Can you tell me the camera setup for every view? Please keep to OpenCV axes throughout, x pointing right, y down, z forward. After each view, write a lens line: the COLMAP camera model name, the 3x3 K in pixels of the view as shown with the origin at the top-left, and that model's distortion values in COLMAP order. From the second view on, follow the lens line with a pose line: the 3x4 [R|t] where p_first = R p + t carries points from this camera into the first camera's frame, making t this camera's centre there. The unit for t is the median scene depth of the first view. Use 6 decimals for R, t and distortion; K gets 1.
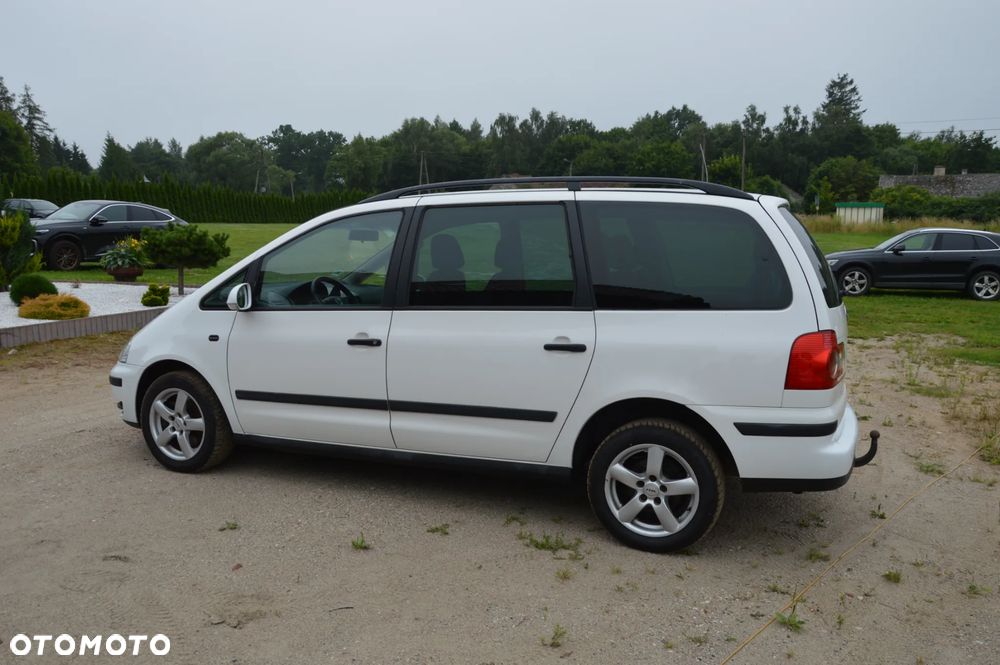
lens RADIAL K [[787.0, 0, 504.6], [0, 787.0, 337.9], [0, 0, 1]] dist [-0.041108, 0.012044]
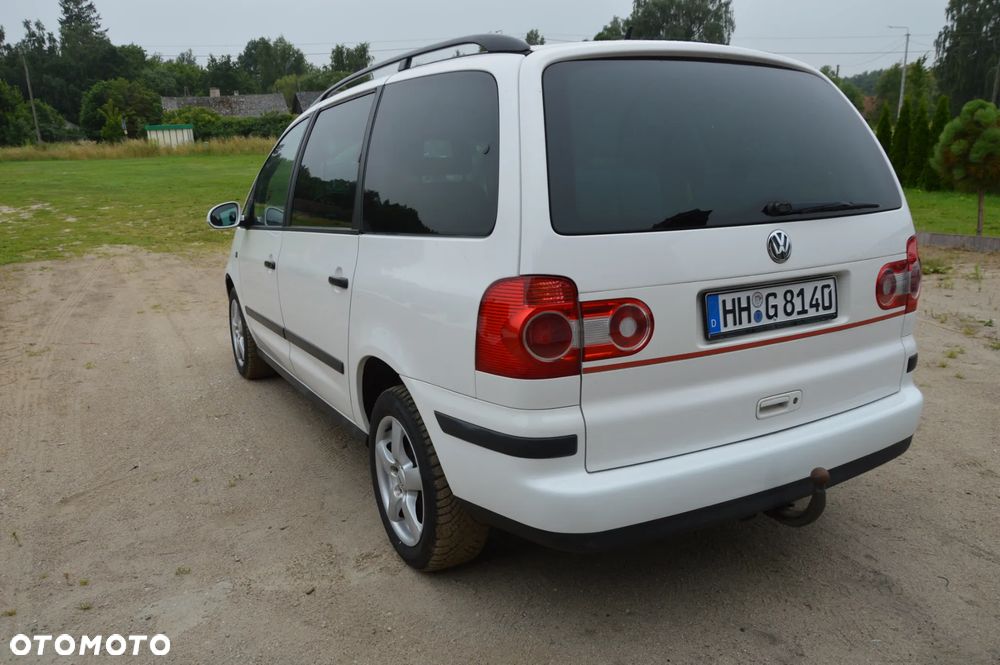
lens RADIAL K [[783.2, 0, 500.3], [0, 783.2, 337.5], [0, 0, 1]] dist [-0.042527, 0.014288]
pose [[0.773877, 0.099300, -0.625503, 0.057899], [-0.031834, 0.992483, 0.118174, -0.002436], [0.632535, -0.071540, 0.771221, 0.042200]]
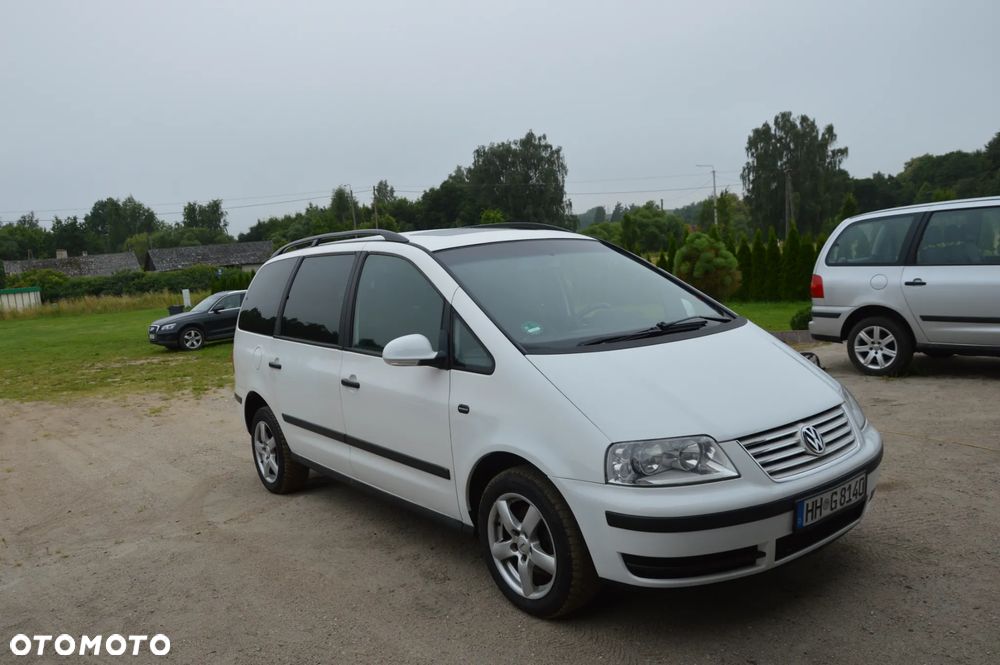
lens RADIAL K [[784.4, 0, 505.2], [0, 784.4, 338.8], [0, 0, 1]] dist [-0.038672, 0.008401]
pose [[0.870448, -0.069028, -0.487397, 0.101581], [0.049631, 0.997381, -0.052618, 0.004991], [0.489753, 0.021612, 0.871594, 0.004842]]
